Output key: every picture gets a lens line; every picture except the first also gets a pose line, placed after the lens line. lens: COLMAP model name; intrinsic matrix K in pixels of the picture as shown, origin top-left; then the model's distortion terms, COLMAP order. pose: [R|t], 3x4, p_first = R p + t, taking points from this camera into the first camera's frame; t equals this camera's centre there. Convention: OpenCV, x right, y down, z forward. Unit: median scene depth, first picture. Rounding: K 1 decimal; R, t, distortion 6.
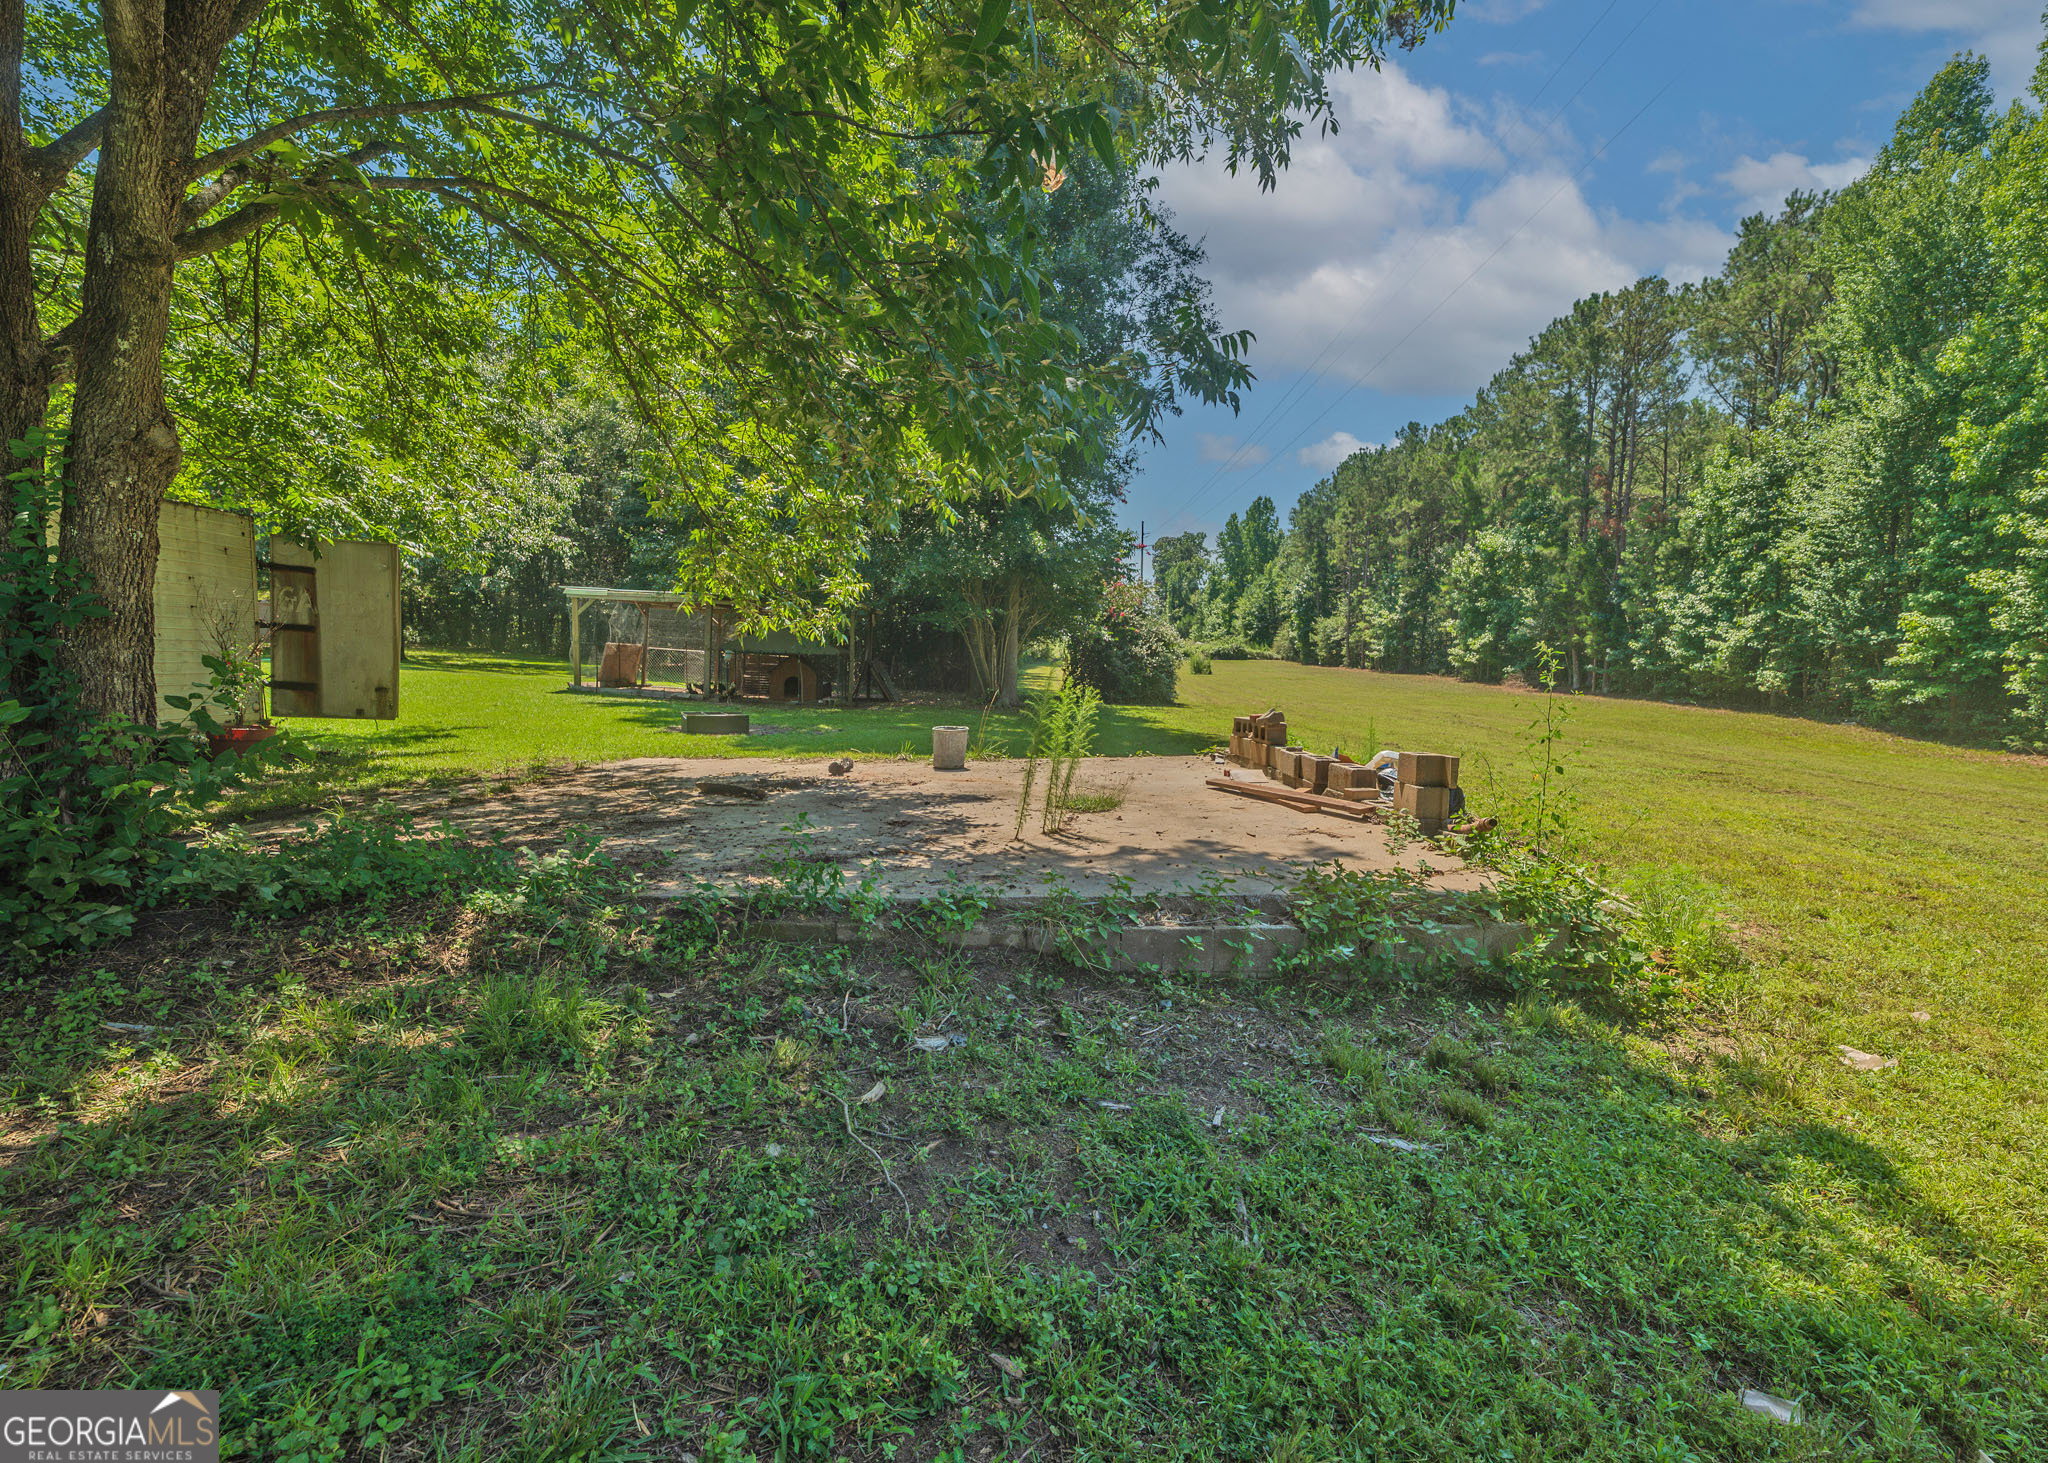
lens RADIAL K [[867.7, 0, 1029.1], [0, 867.7, 720.8], [0, 0, 1]] dist [-0.001620, -0.000181]
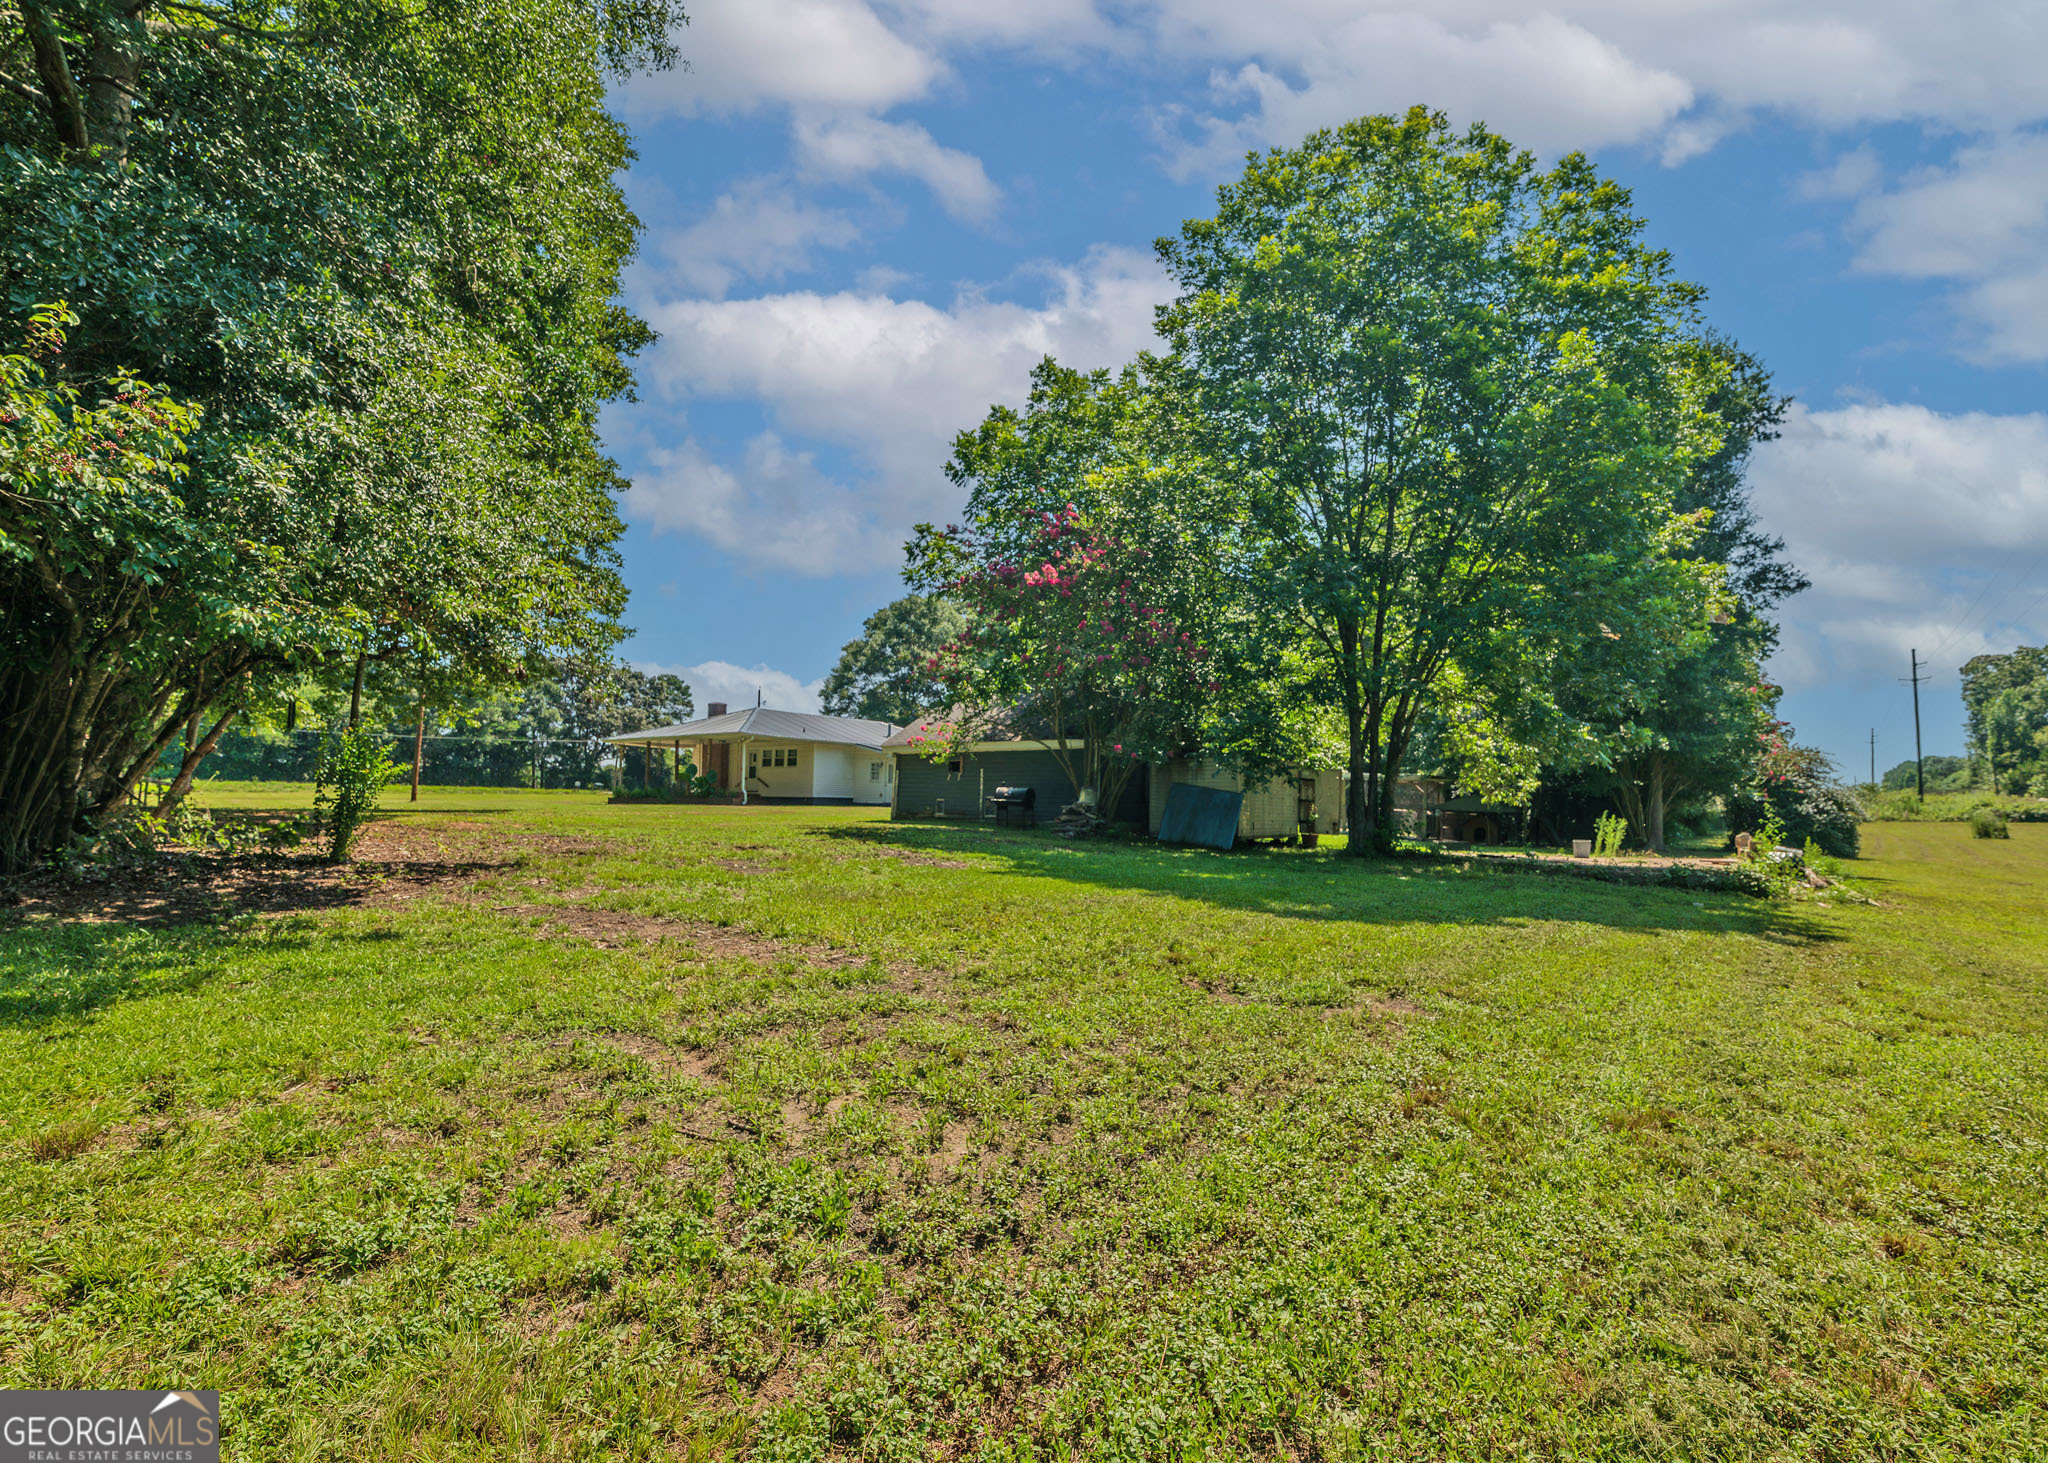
lens RADIAL K [[873.4, 0, 1043.8], [0, 873.4, 774.9], [0, 0, 1]] dist [-0.001743, -0.000040]
pose [[0.773309, -0.029921, -0.633323, 0.038188], [-0.048433, 0.993179, -0.106061, 0.019986], [0.632176, 0.112692, 0.766586, -0.231354]]
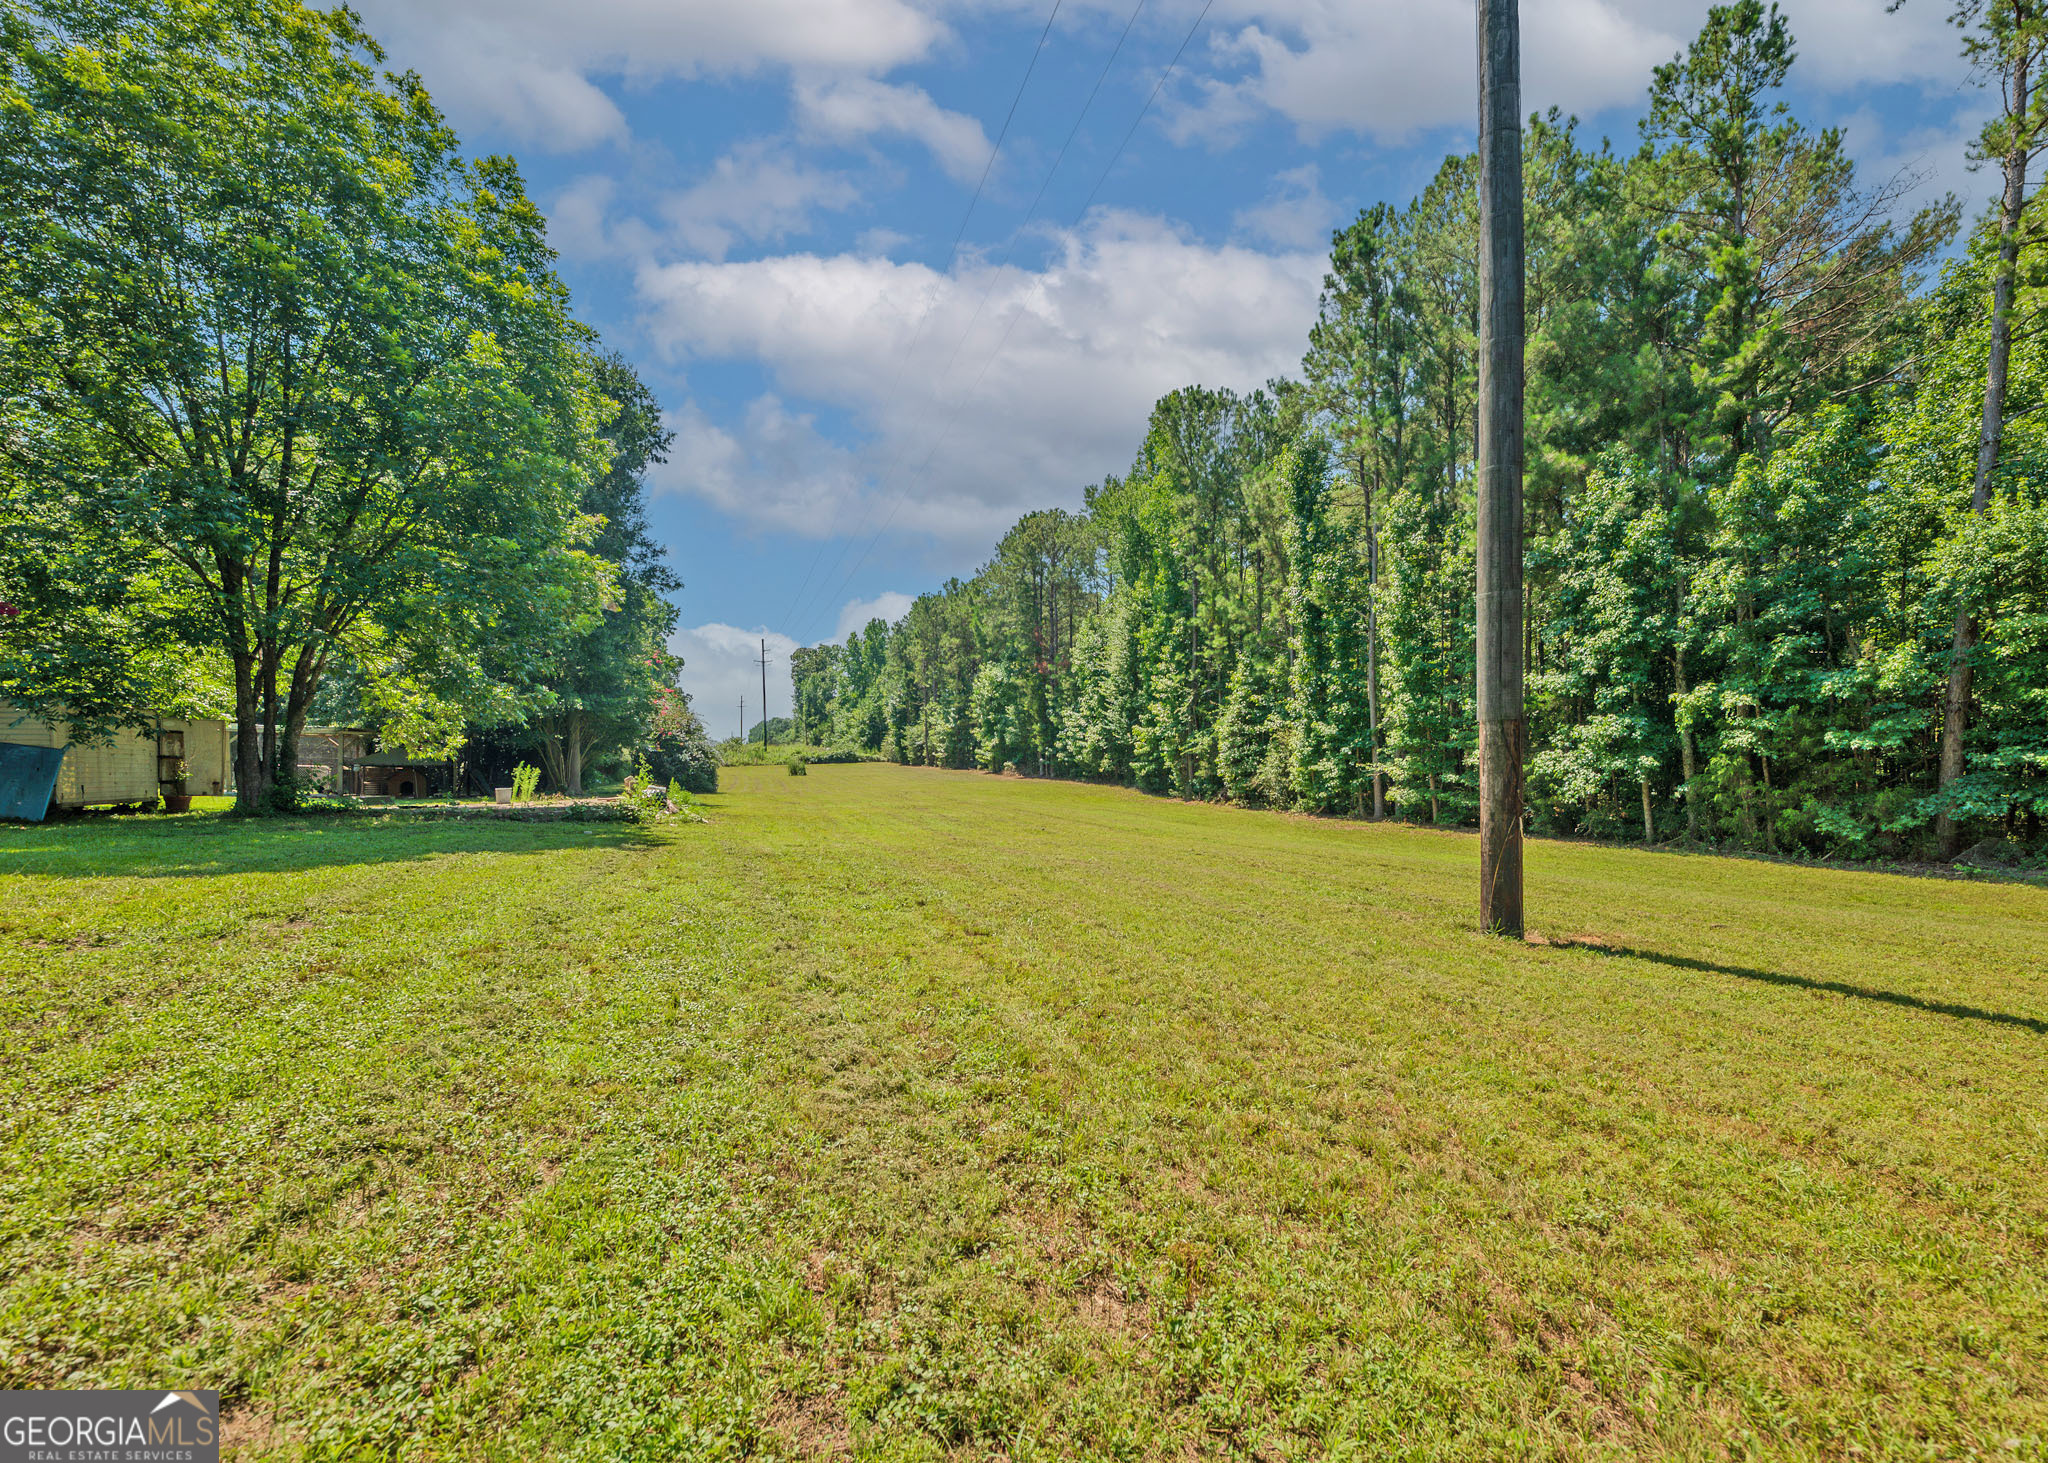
lens RADIAL K [[873.4, 0, 1043.8], [0, 873.4, 774.9], [0, 0, 1]] dist [-0.001743, -0.000040]
pose [[0.921965, -0.034684, 0.385716, 0.054821], [0.057132, 0.997265, -0.046886, 0.024710], [-0.383035, 0.065264, 0.921425, -0.277497]]
